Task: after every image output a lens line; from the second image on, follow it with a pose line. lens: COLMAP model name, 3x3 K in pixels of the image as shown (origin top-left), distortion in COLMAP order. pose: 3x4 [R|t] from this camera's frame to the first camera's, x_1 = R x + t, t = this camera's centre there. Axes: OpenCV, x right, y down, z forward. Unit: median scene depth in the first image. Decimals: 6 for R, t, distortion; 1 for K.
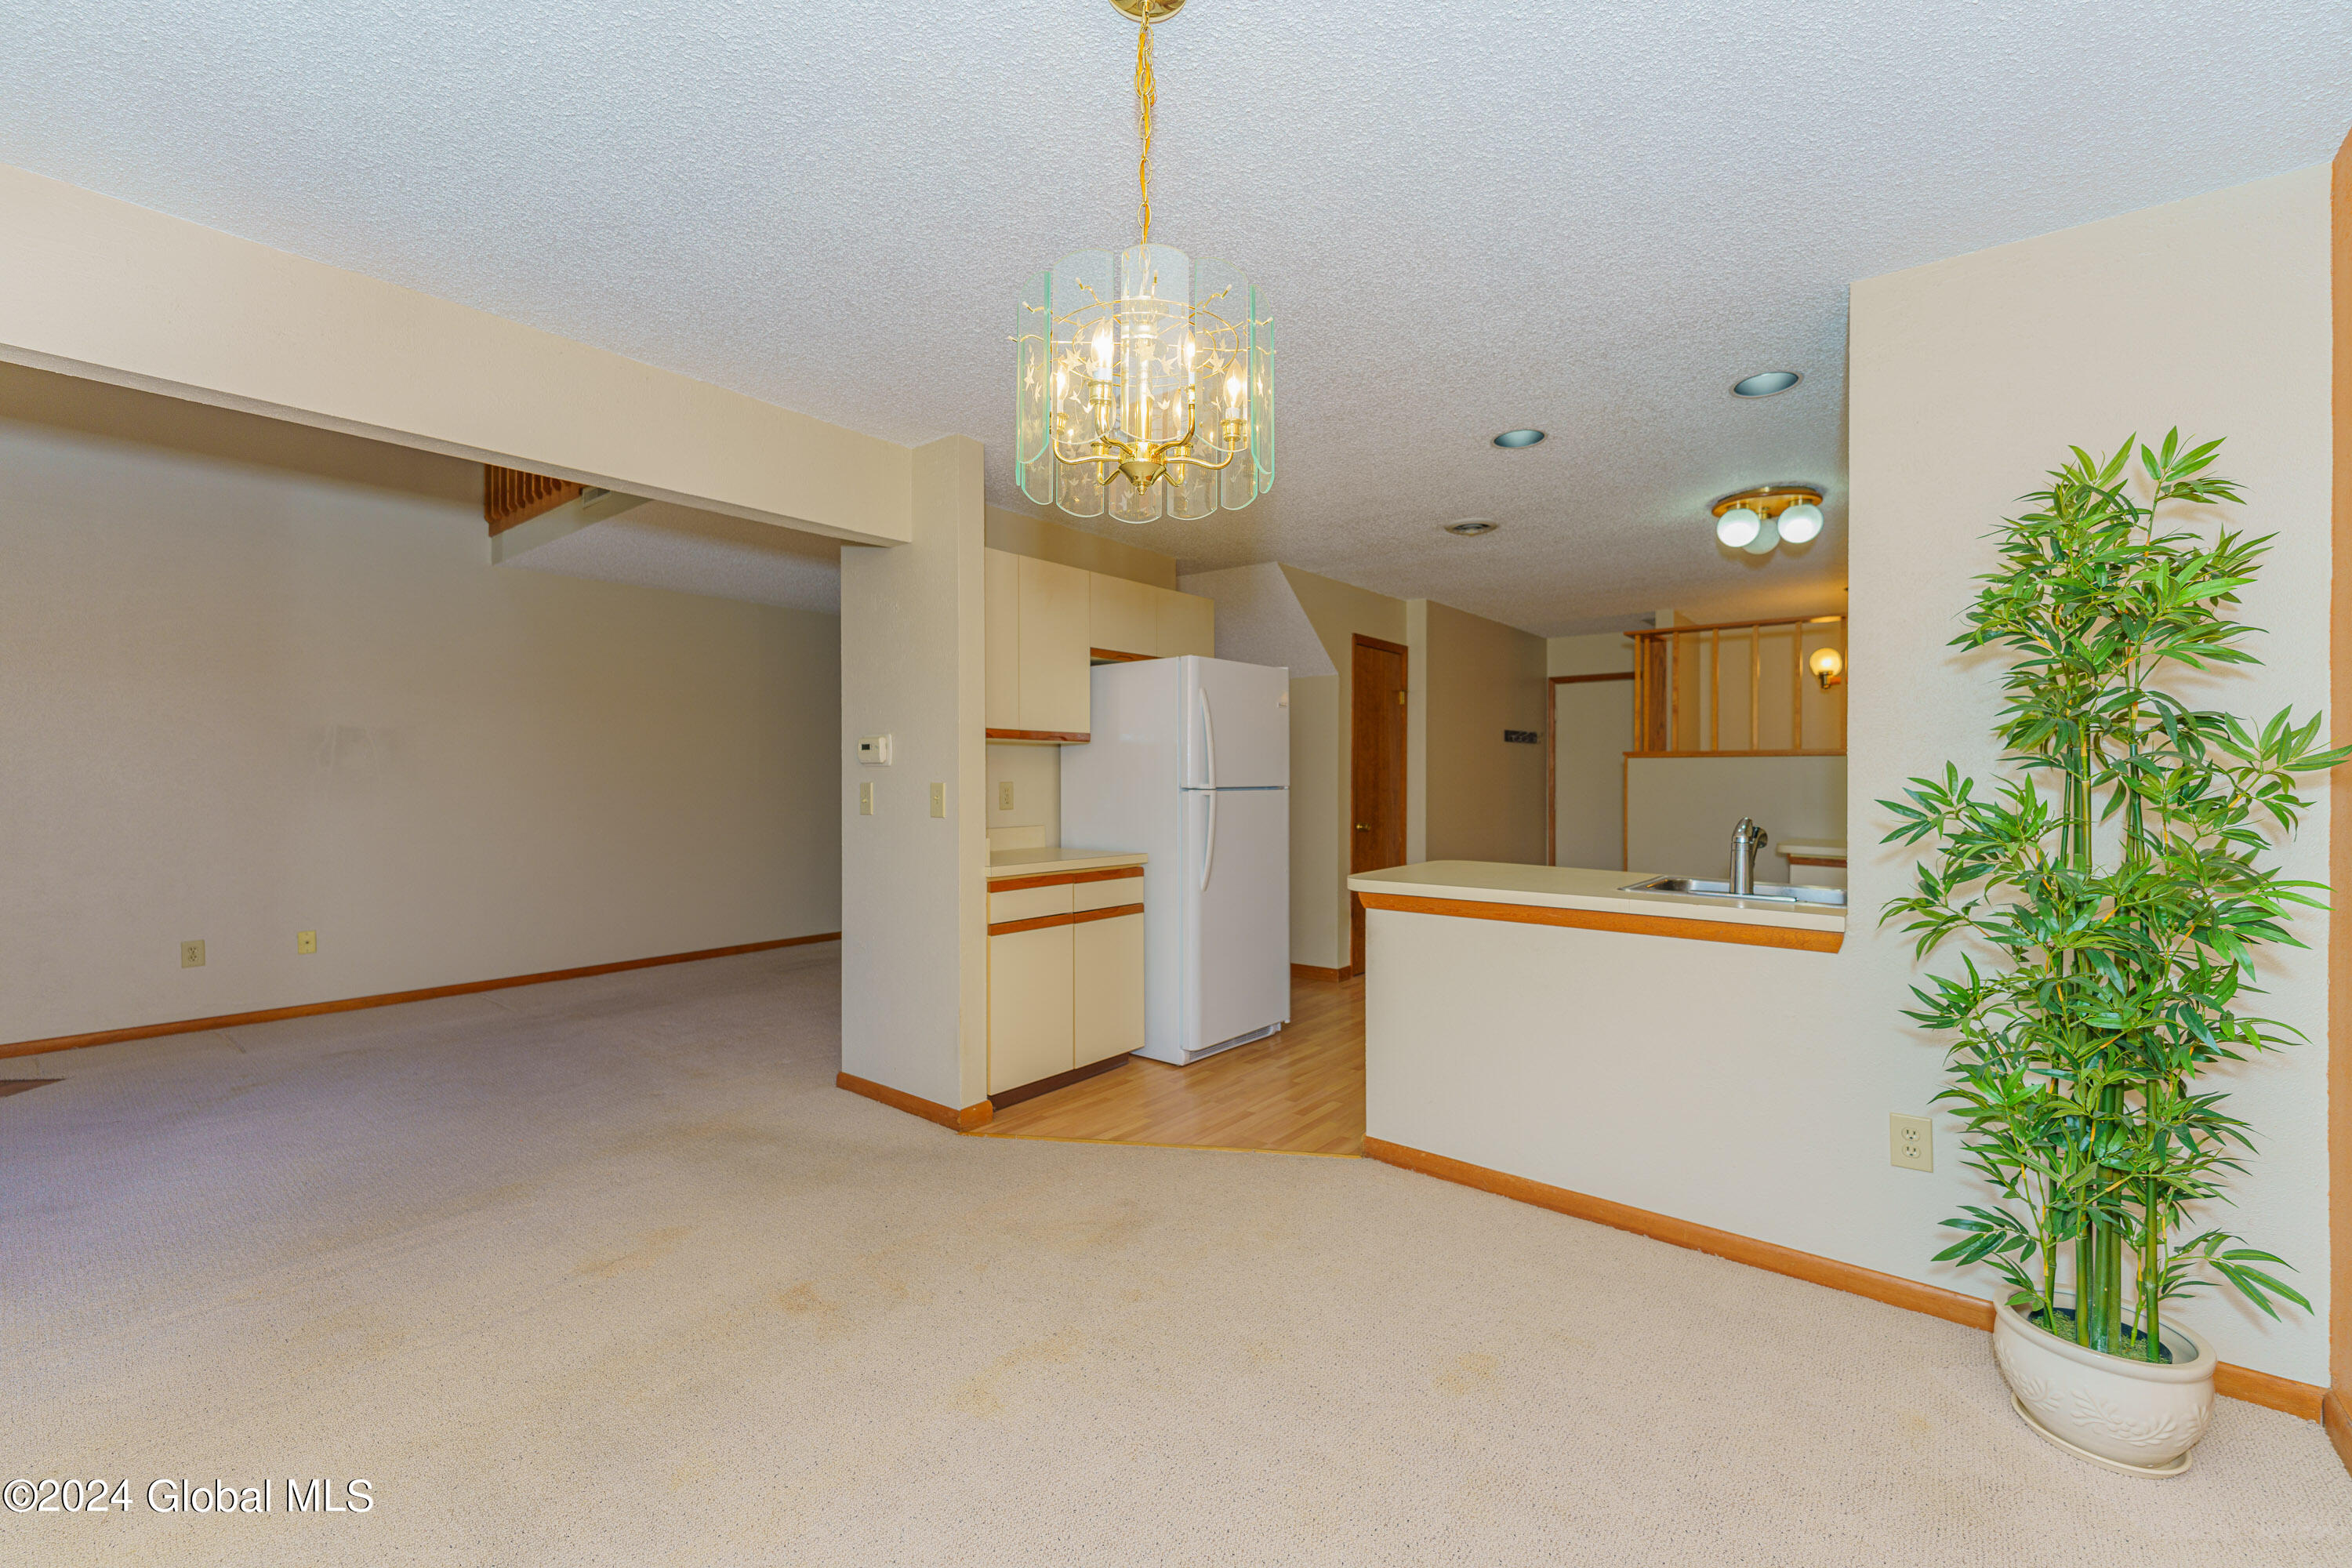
lens RADIAL K [[976.6, 0, 1160.1], [0, 976.6, 784.2], [0, 0, 1]] dist [-0.004253, -0.000417]
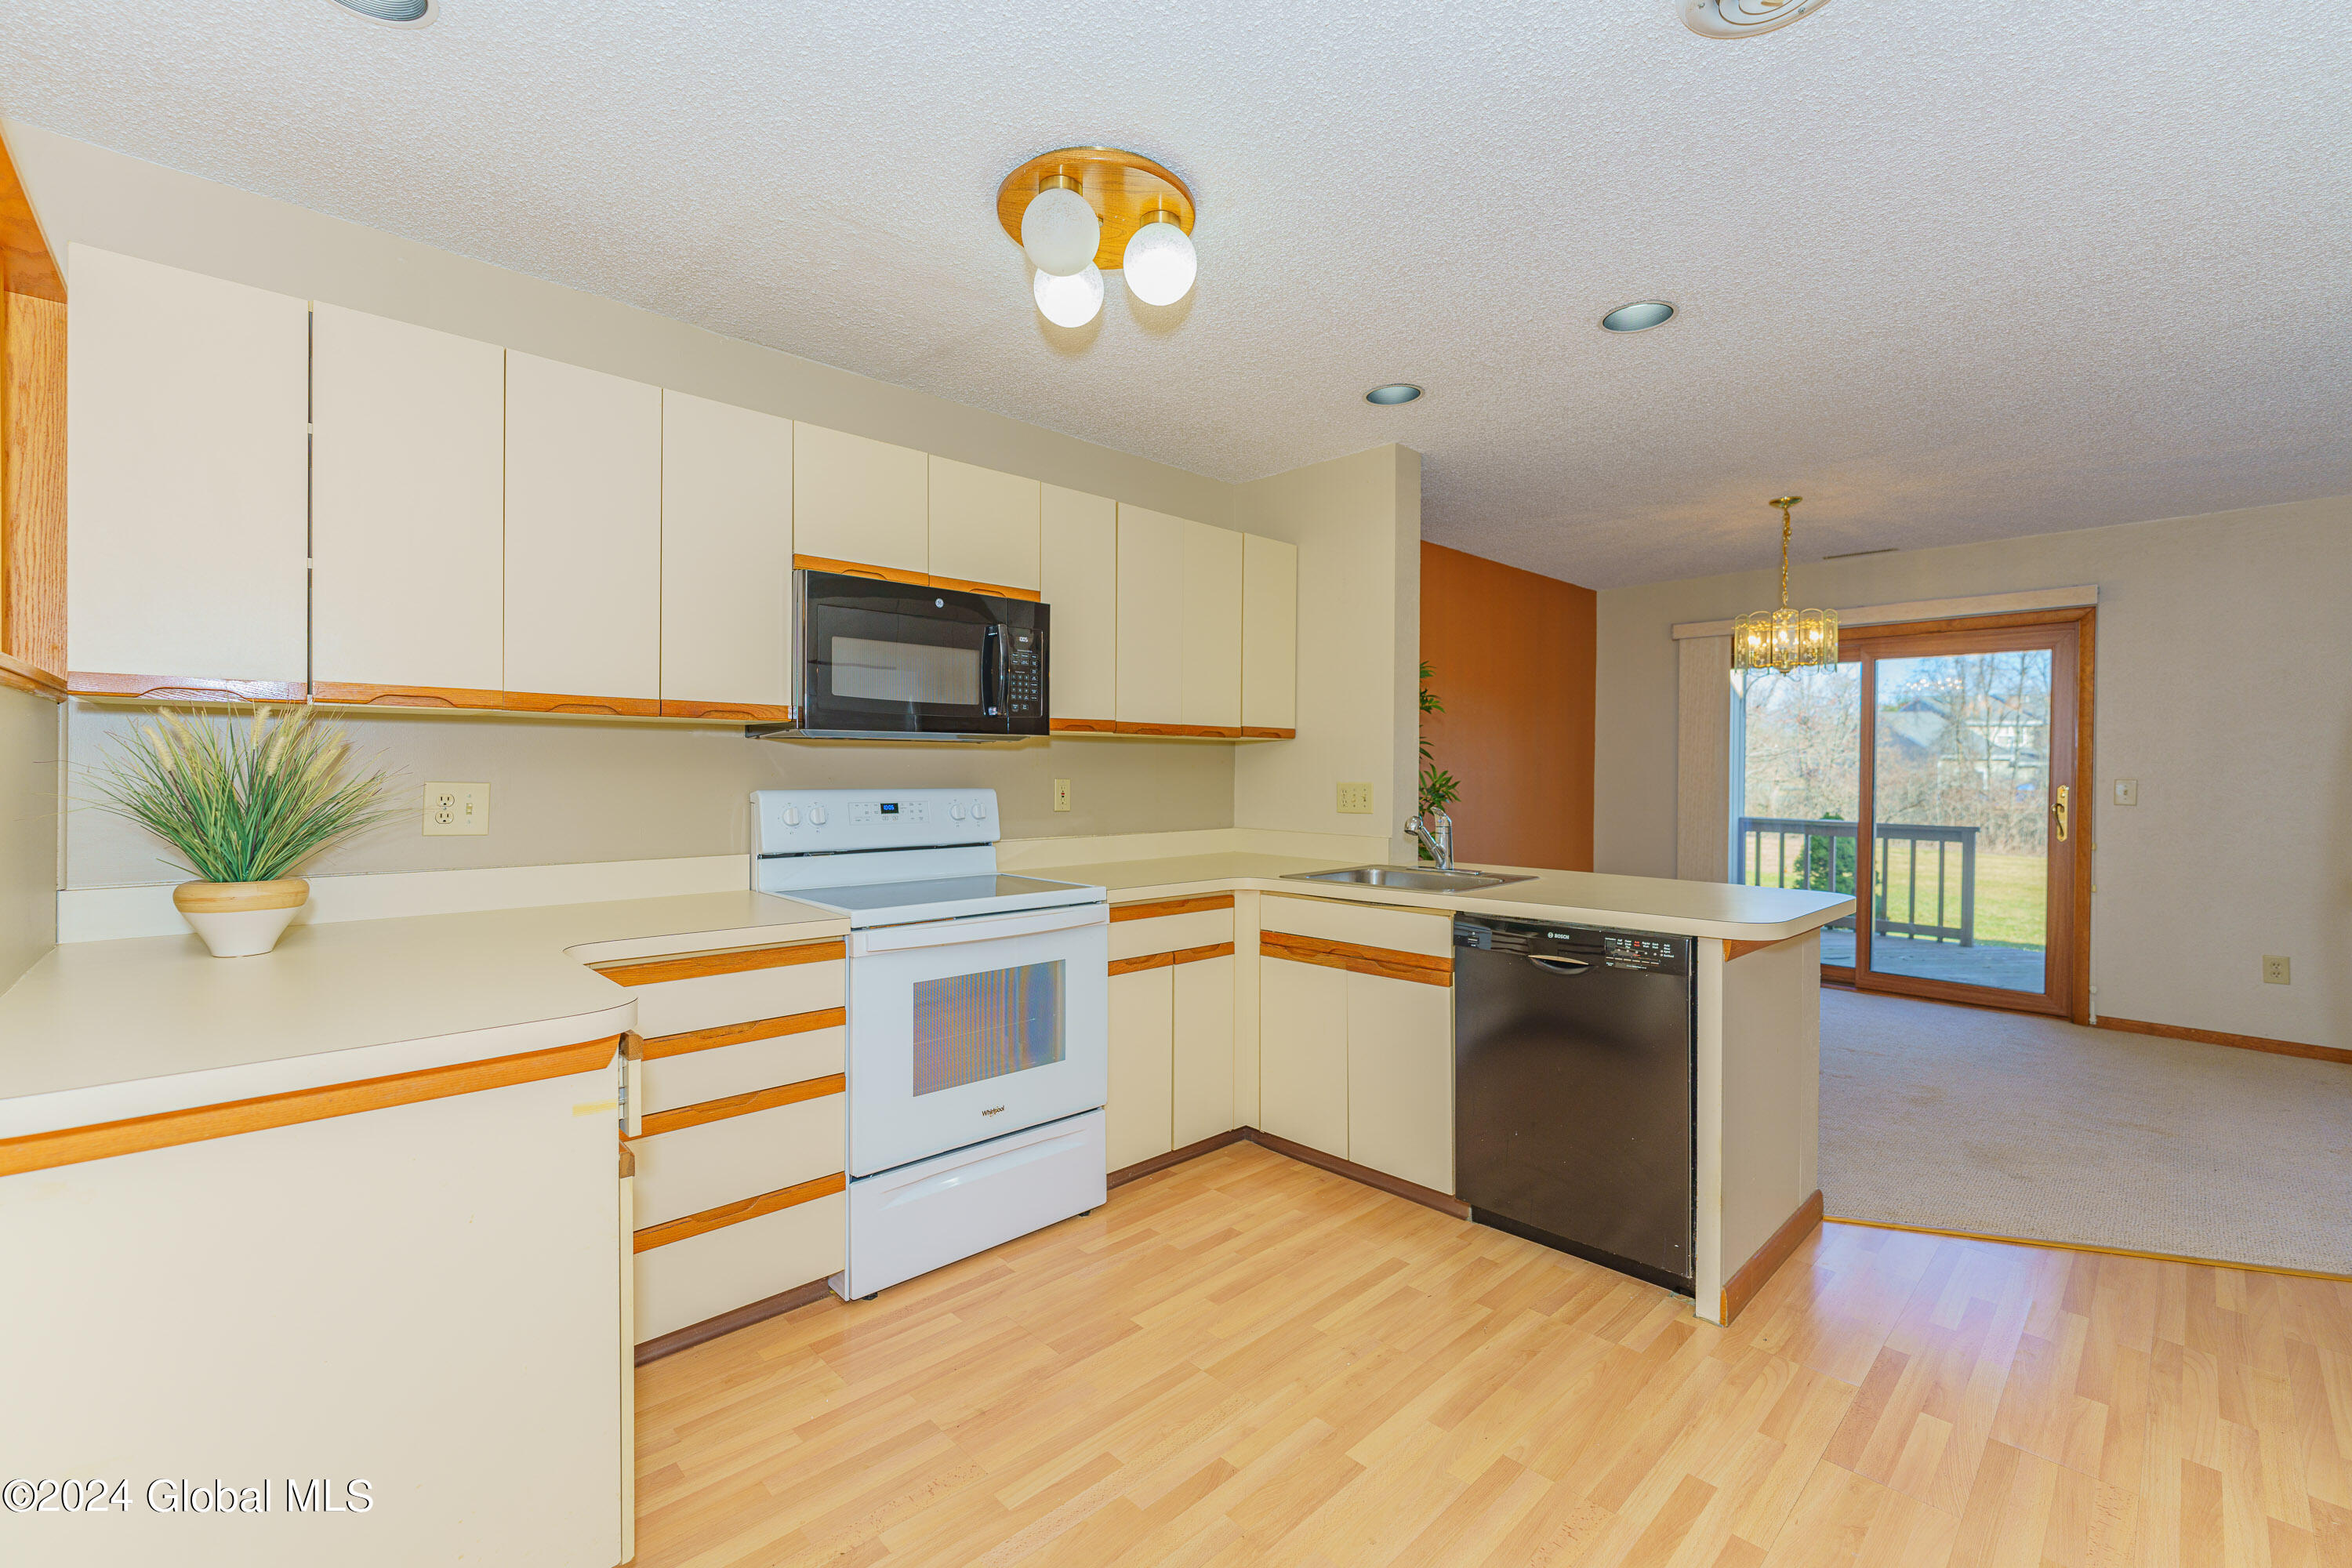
lens RADIAL K [[976.6, 0, 1169.4], [0, 976.6, 773.4], [0, 0, 1]] dist [-0.004253, -0.000417]
pose [[-0.993676, -0.006668, 0.112088, 0.572919], [-0.004840, 0.999851, 0.016575, -0.016032], [-0.112182, 0.015927, -0.993560, 1.596660]]
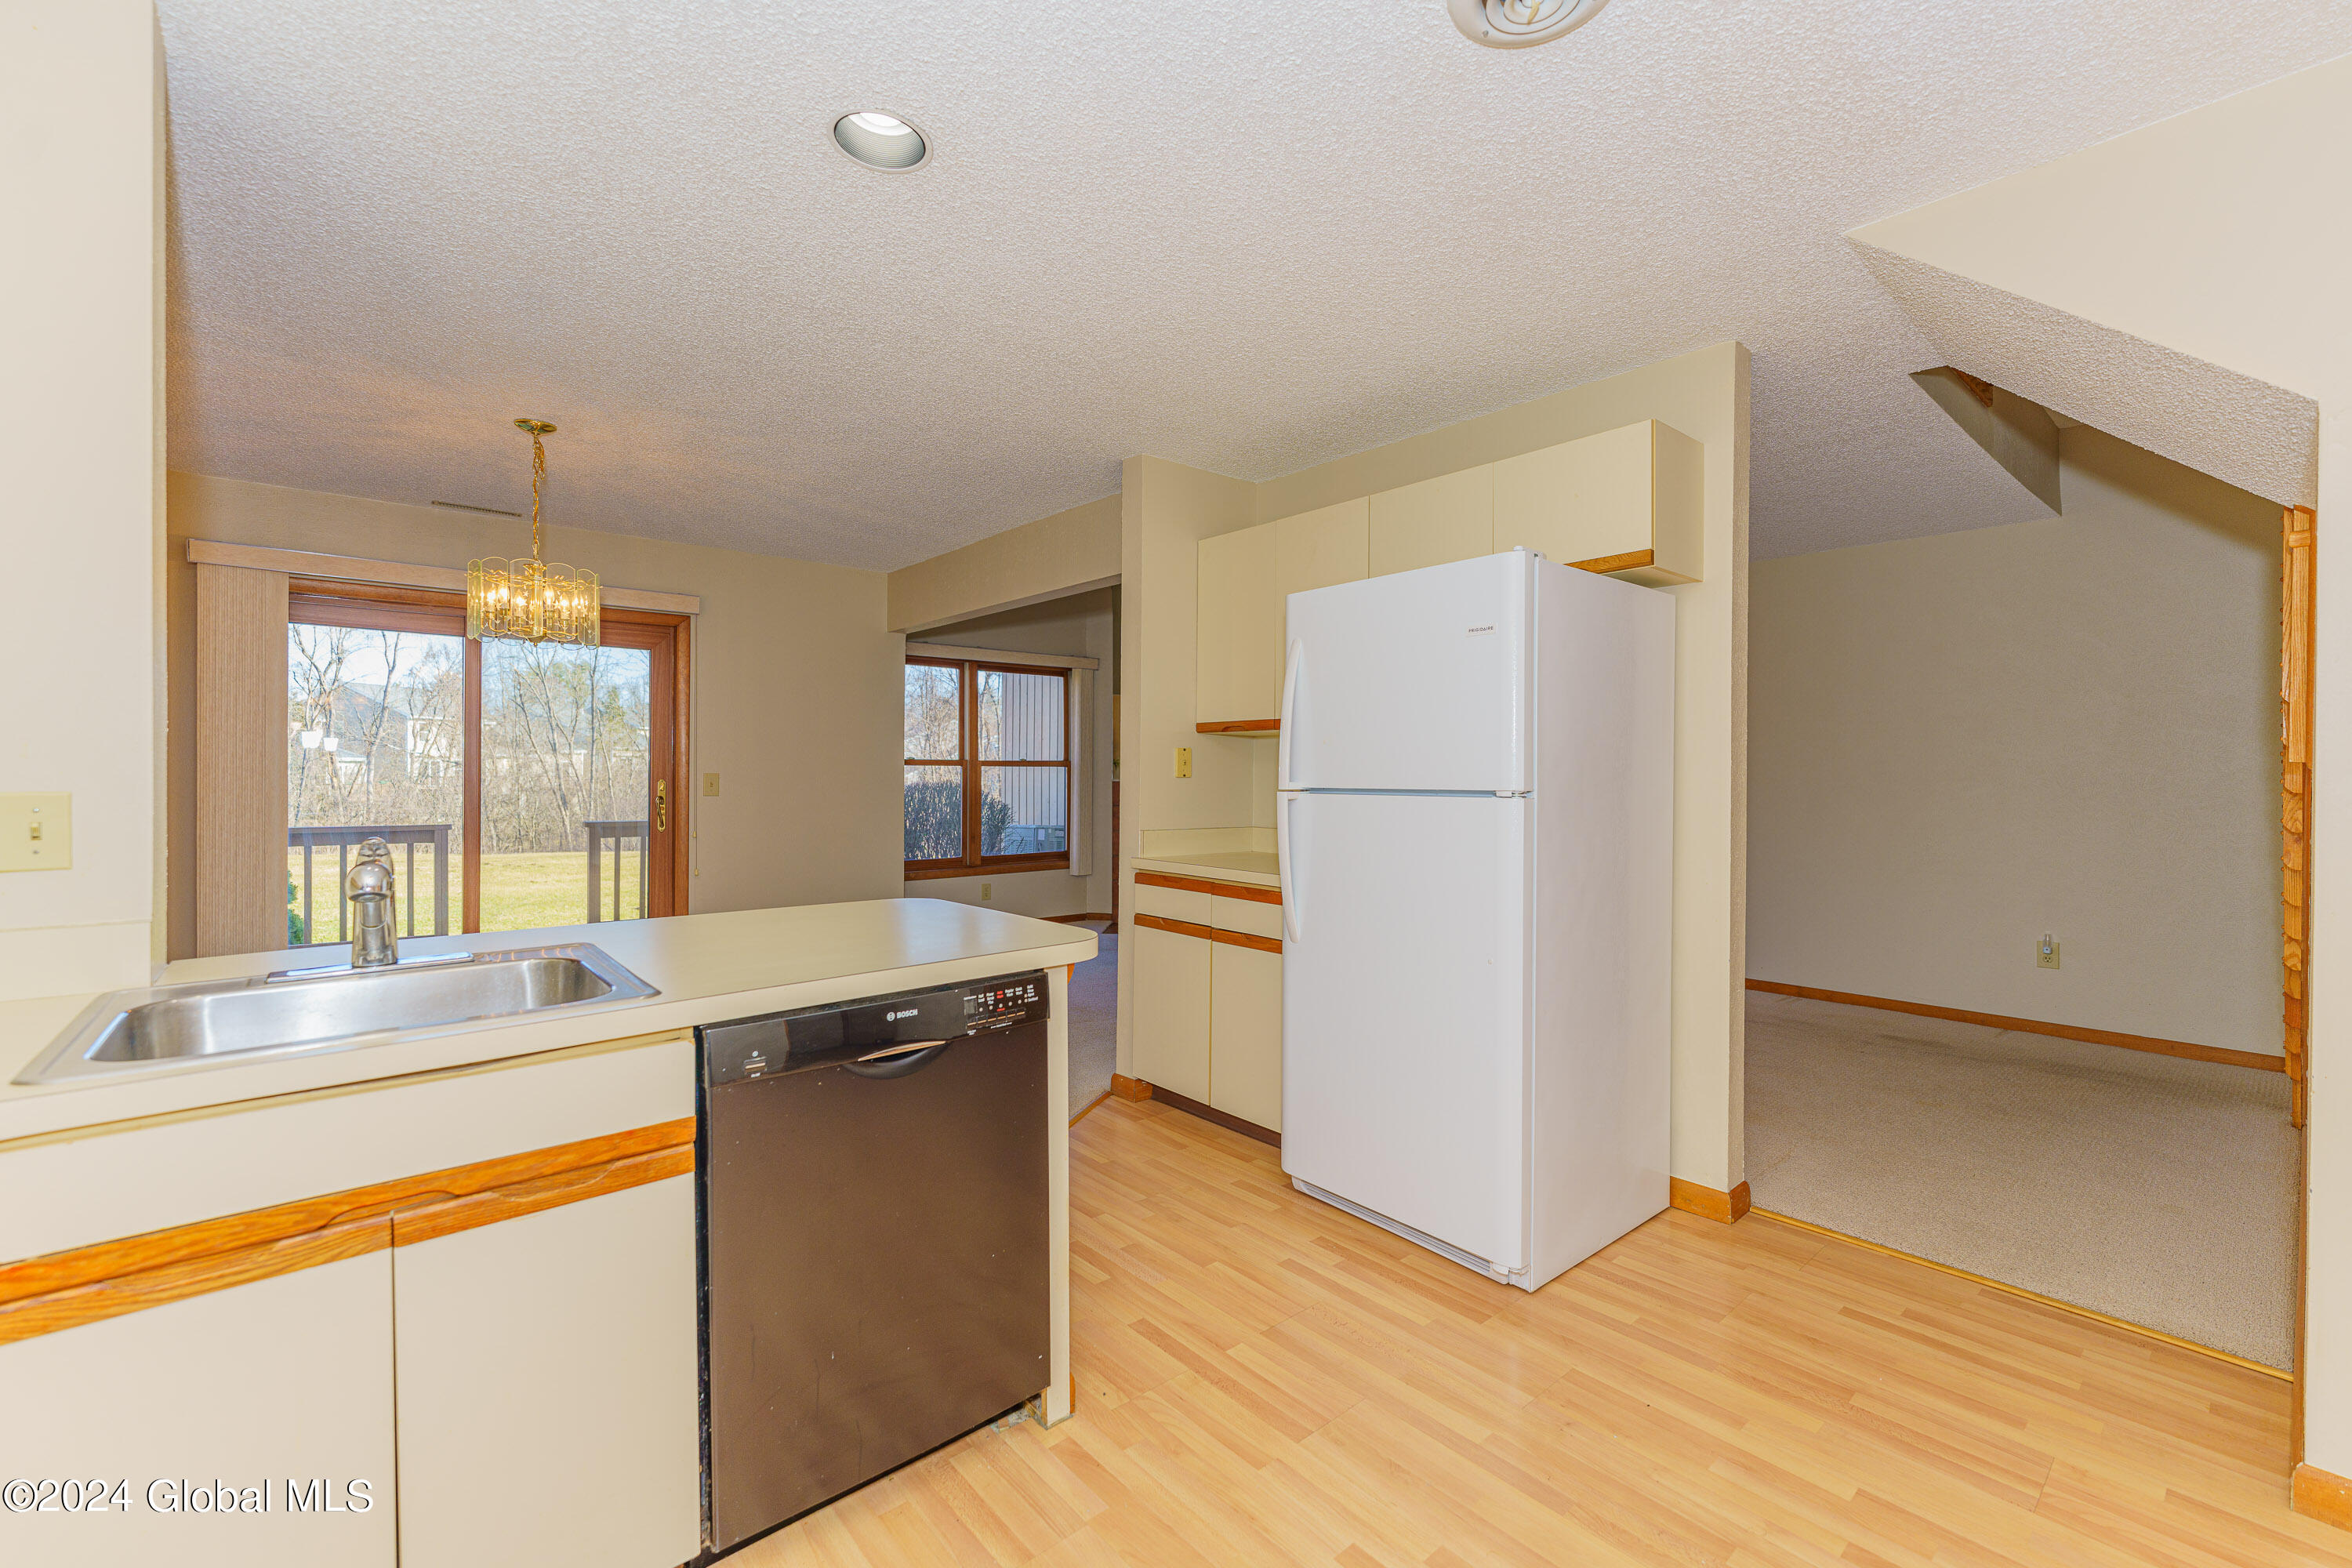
lens RADIAL K [[976.6, 0, 1163.3], [0, 976.6, 782.8], [0, 0, 1]] dist [-0.004253, -0.000417]
pose [[-0.169981, 0.007459, -0.985419, 0.786413], [-0.017441, 0.999792, 0.010576, -0.006457], [0.985293, 0.018985, -0.169816, 1.114109]]
